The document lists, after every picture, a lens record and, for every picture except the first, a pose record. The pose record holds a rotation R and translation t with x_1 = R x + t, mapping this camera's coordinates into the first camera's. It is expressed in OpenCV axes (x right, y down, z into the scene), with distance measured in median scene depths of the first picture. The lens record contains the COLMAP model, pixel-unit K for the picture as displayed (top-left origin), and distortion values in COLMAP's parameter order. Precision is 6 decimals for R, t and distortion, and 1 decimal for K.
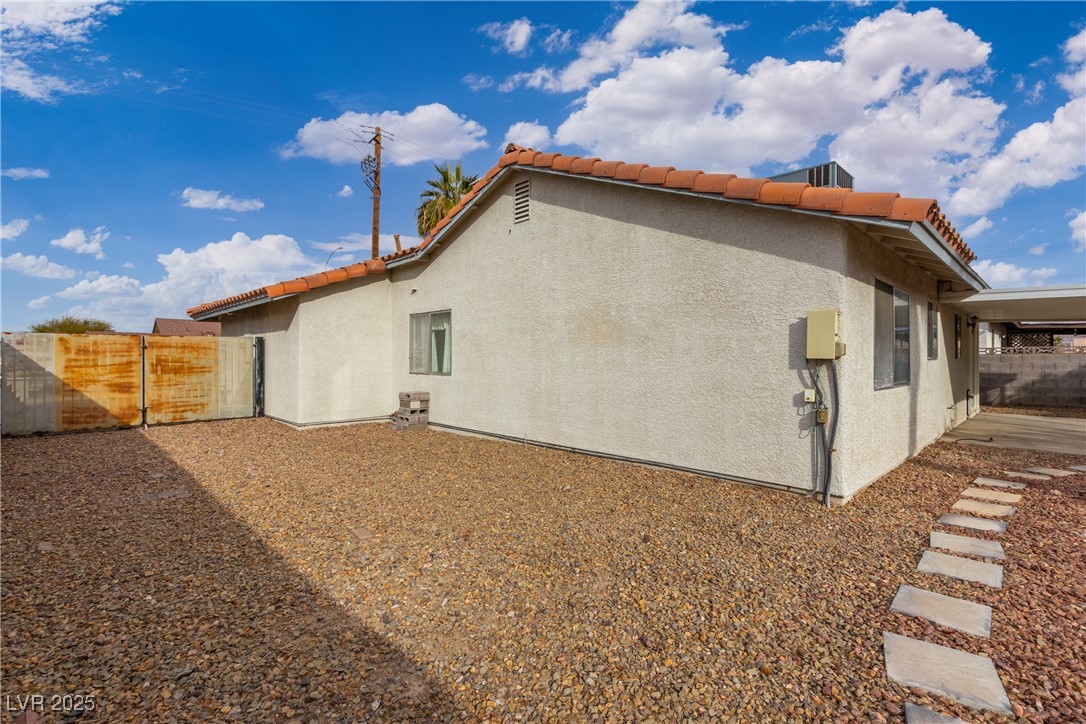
lens RADIAL K [[498.4, 0, 541.5], [0, 498.4, 356.9], [0, 0, 1]] dist [-0.001352, -0.000227]
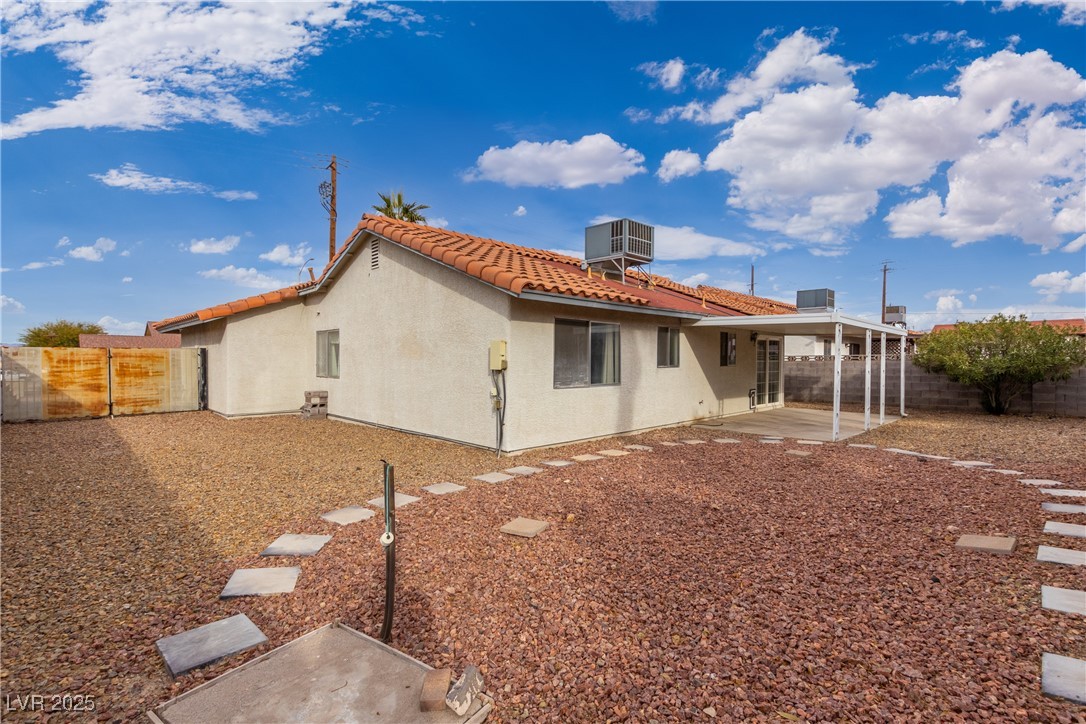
lens RADIAL K [[498.4, 0, 544.8], [0, 498.4, 368.2], [0, 0, 1]] dist [-0.001352, -0.000227]
pose [[0.999982, 0.000358, 0.005974, 0.348466], [-0.000483, 0.999779, 0.021004, -0.017727], [-0.005965, -0.021007, 0.999762, -0.328350]]
